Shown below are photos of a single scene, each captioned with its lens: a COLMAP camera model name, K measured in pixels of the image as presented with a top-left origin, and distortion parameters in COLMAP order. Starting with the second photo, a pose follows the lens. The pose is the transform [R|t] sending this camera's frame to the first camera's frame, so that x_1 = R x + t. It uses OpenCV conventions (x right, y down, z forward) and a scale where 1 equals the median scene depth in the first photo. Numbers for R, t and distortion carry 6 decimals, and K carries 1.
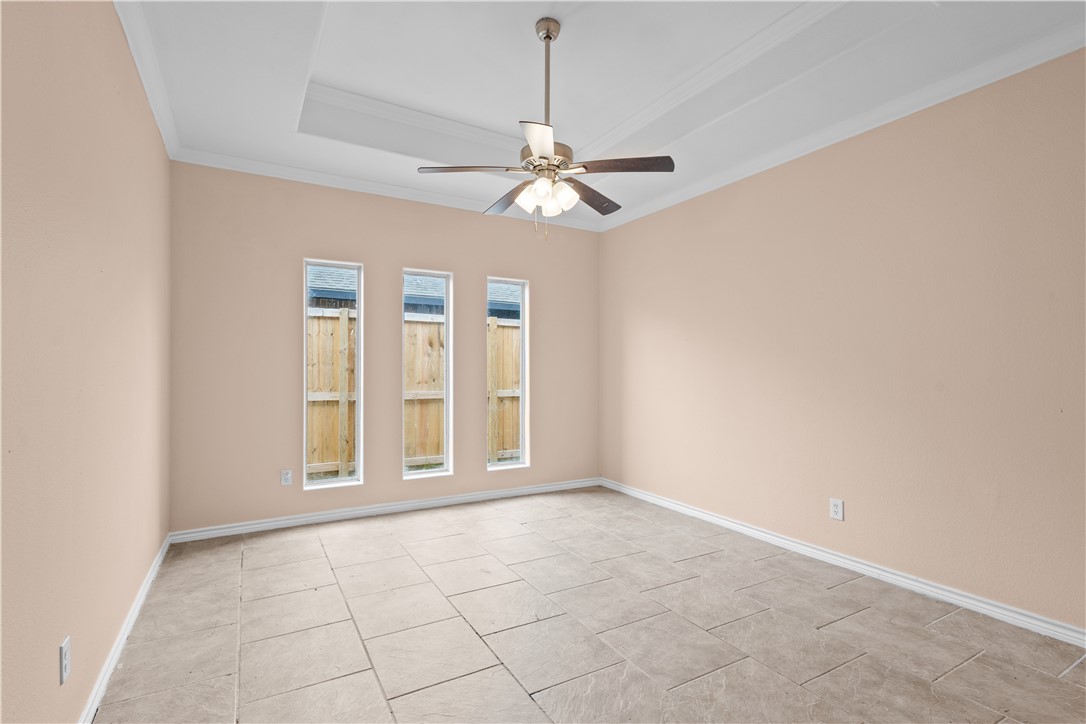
lens RADIAL K [[508.4, 0, 537.4], [0, 508.4, 362.7], [0, 0, 1]] dist [0.011149, -0.006350]
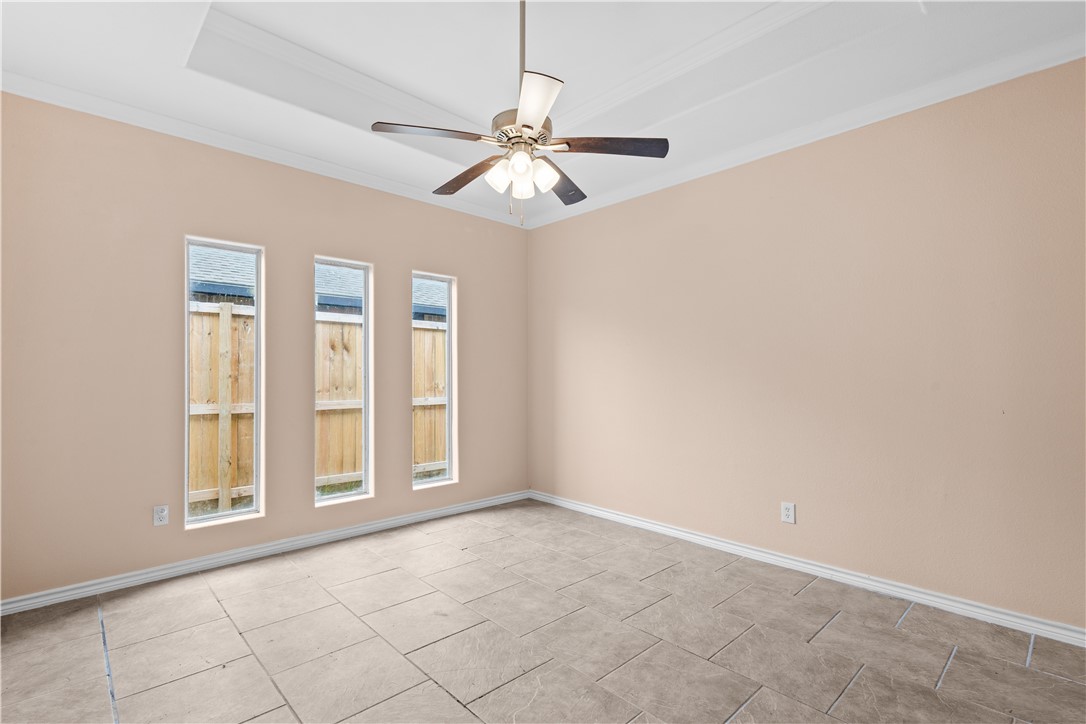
lens RADIAL K [[508.4, 0, 535.8], [0, 508.4, 367.7], [0, 0, 1]] dist [0.011149, -0.006350]
pose [[0.974200, 0.000503, 0.225686, -0.155764], [0.000013, 0.999997, -0.002286, 0.002797], [-0.225686, 0.002230, 0.974197, 0.156240]]
